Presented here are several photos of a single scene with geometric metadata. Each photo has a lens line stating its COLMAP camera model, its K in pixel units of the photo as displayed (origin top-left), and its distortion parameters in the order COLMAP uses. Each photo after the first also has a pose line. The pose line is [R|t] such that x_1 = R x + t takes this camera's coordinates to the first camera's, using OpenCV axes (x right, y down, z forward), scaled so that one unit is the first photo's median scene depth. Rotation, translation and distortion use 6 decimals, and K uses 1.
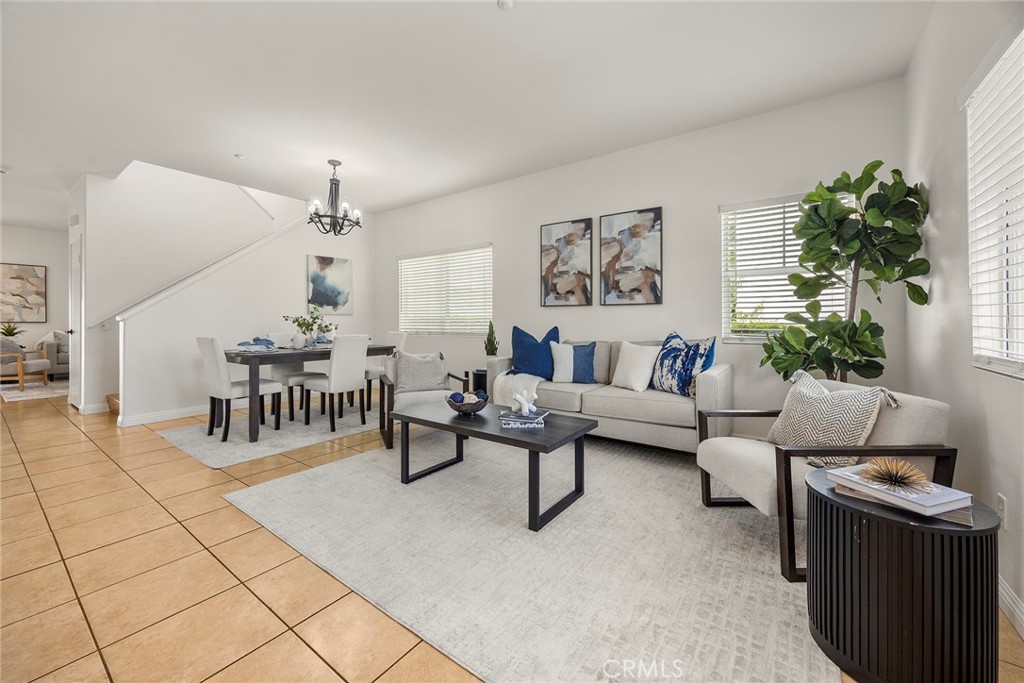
lens RADIAL K [[390.3, 0, 512.6], [0, 390.3, 338.2], [0, 0, 1]] dist [0.000439, -0.000069]
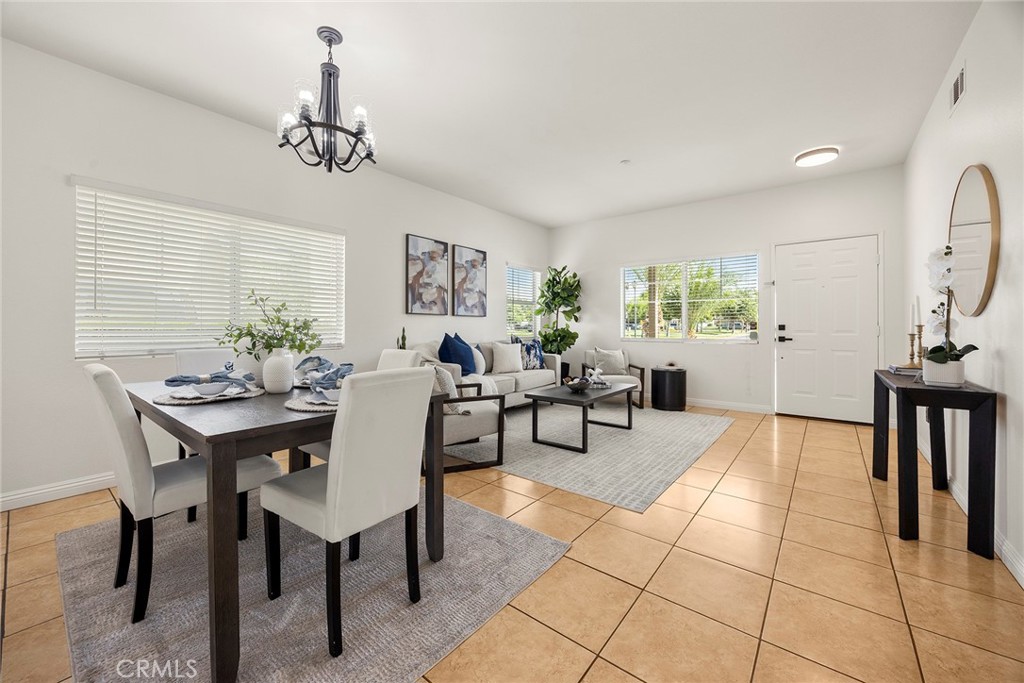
lens RADIAL K [[390.3, 0, 512.6], [0, 390.3, 338.2], [0, 0, 1]] dist [0.000439, -0.000069]
pose [[0.047441, -0.035887, 0.998229, -0.974803], [0.036290, 0.998757, 0.034182, -0.045443], [-0.998215, 0.034604, 0.048685, 0.722524]]
